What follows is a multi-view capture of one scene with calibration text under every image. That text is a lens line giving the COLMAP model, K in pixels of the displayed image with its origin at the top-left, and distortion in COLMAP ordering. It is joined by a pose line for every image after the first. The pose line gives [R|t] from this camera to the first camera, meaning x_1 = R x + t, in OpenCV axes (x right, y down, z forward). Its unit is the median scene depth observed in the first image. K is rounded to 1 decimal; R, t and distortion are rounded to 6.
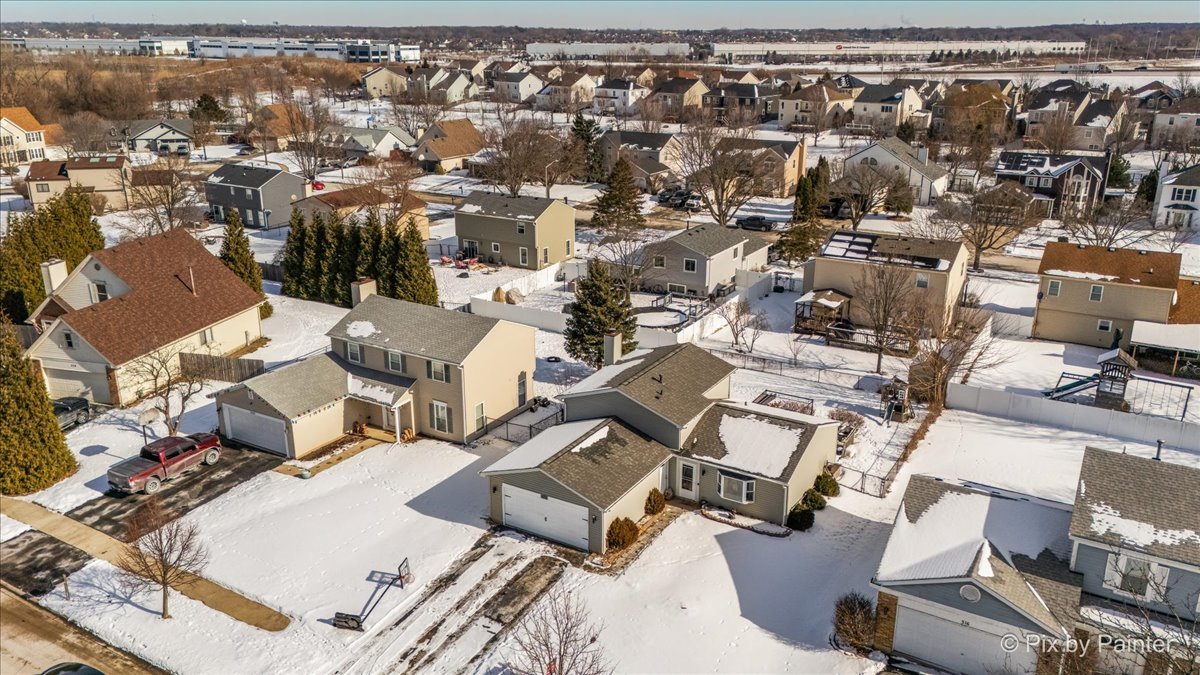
lens RADIAL K [[887.6, 0, 596.0], [0, 887.6, 345.2], [0, 0, 1]] dist [0.074906, -0.047387]
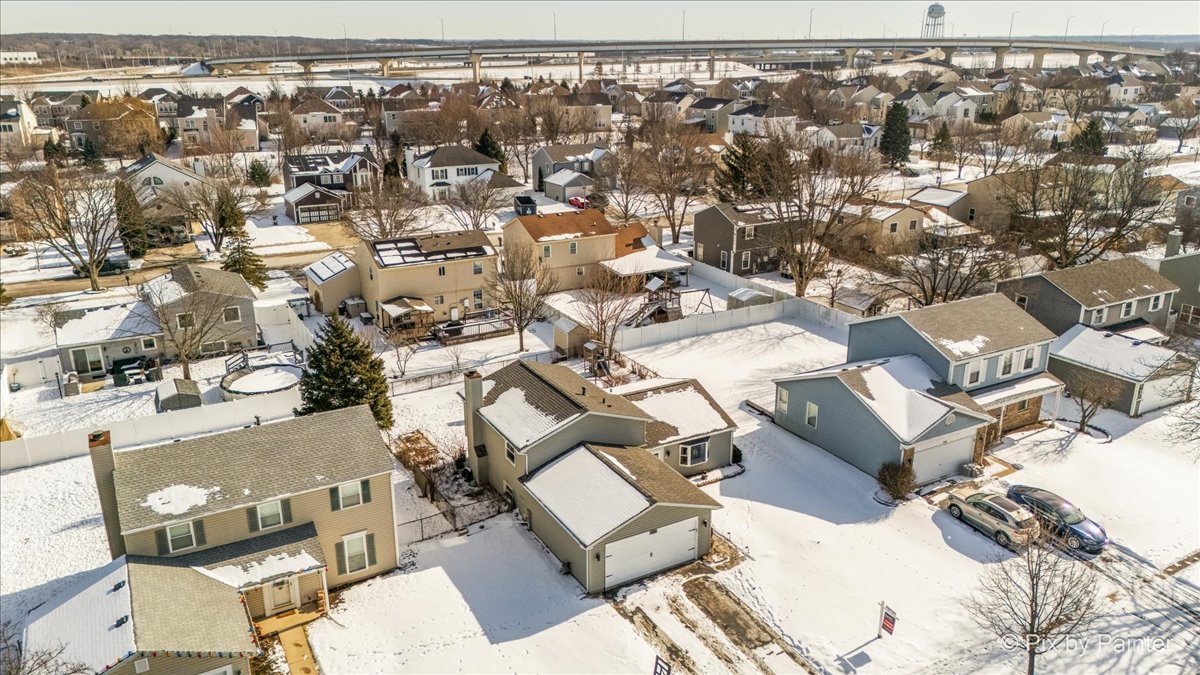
lens RADIAL K [[887.6, 0, 563.5], [0, 887.6, 346.1], [0, 0, 1]] dist [0.074906, -0.047387]
pose [[0.510801, -0.284155, 0.811381, -0.737049], [0.290787, 0.945275, 0.147983, -0.165253], [-0.809027, 0.160349, 0.565476, 0.457076]]
